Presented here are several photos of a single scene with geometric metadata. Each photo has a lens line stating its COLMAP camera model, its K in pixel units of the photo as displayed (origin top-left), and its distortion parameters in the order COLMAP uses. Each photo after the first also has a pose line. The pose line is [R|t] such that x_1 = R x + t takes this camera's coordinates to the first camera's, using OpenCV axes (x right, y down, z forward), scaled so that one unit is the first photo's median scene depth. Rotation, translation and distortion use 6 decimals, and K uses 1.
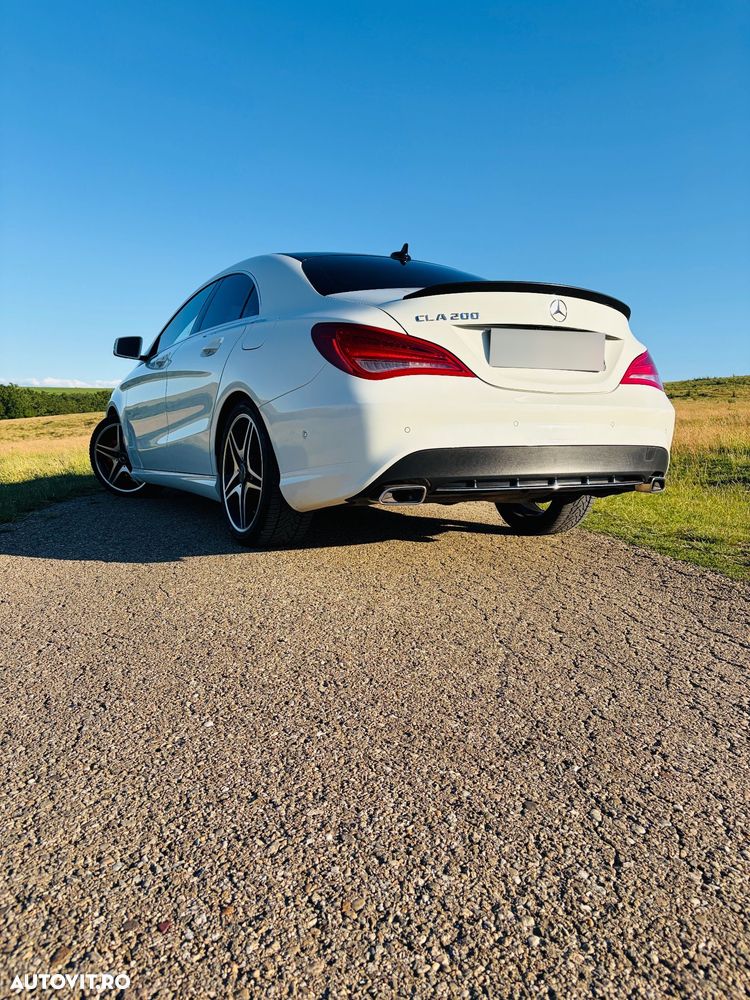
lens RADIAL K [[808.7, 0, 390.6], [0, 808.7, 522.7], [0, 0, 1]] dist [0.045813, -0.033898]
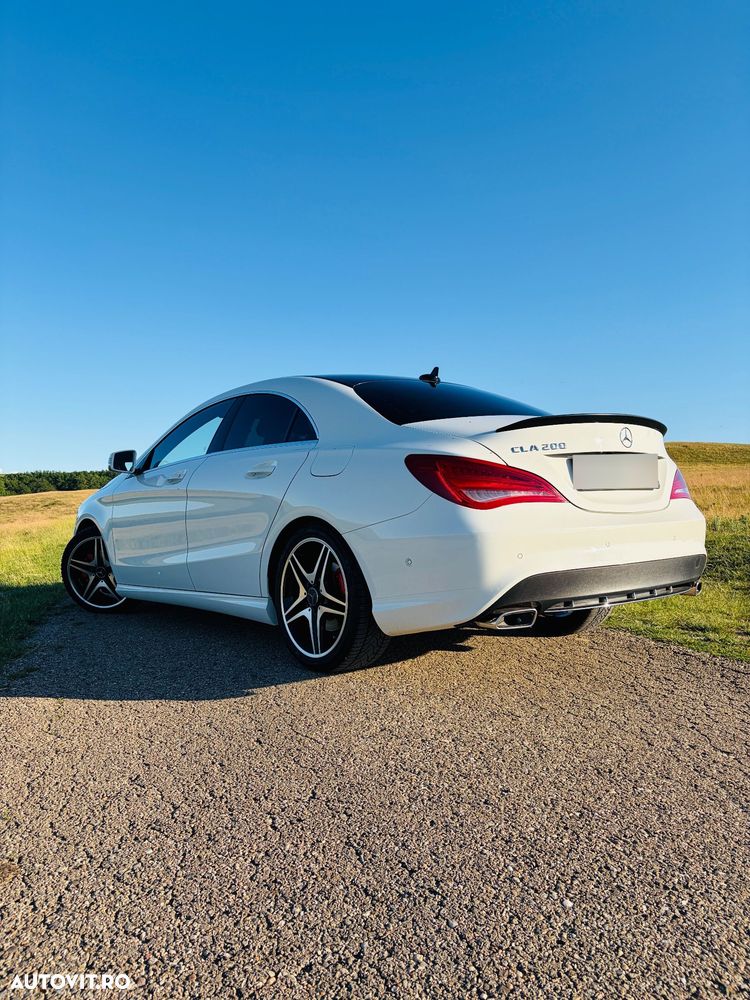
lens RADIAL K [[808.7, 0, 401.6], [0, 808.7, 502.4], [0, 0, 1]] dist [0.045813, -0.033898]
pose [[0.984174, -0.033276, 0.174054, -0.249821], [0.053495, 0.992177, -0.112796, -0.059784], [-0.168939, 0.120321, 0.978255, -0.005087]]
